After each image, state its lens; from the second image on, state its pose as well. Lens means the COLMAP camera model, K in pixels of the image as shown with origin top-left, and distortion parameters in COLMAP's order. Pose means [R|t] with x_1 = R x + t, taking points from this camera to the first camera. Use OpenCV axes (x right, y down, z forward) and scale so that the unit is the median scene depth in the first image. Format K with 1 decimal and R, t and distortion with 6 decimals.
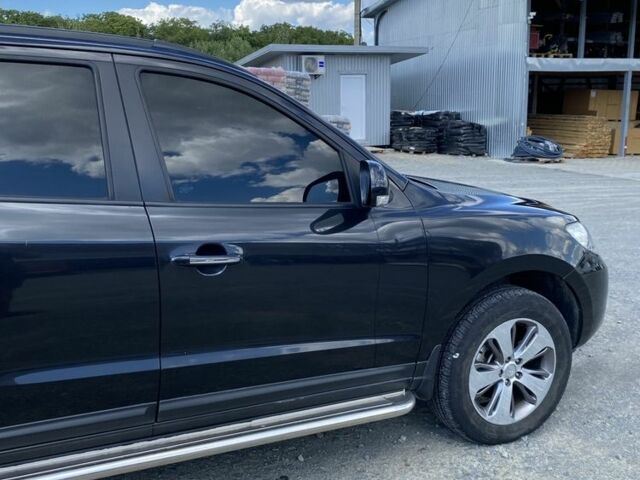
lens RADIAL K [[703.7, 0, 320.3], [0, 703.7, 234.4], [0, 0, 1]] dist [0.080797, 0.000000]
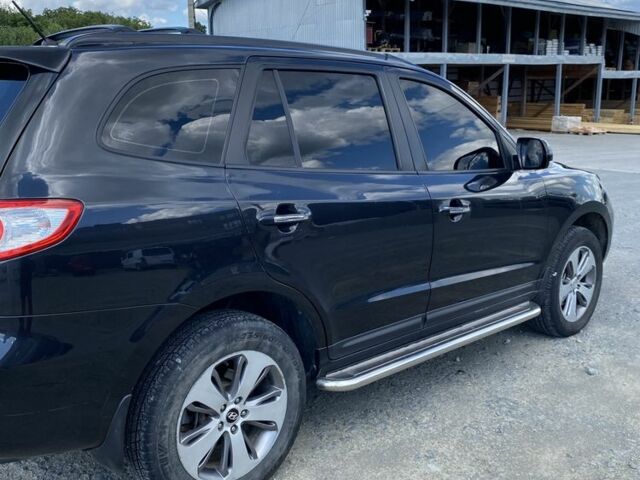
lens RADIAL K [[703.7, 0, 318.3], [0, 703.7, 241.5], [0, 0, 1]] dist [0.080797, 0.000000]
pose [[0.953922, -0.075167, 0.290488, -0.609972], [0.067842, 0.997074, 0.035218, 0.022560], [-0.292286, -0.013888, 0.956230, -0.201012]]
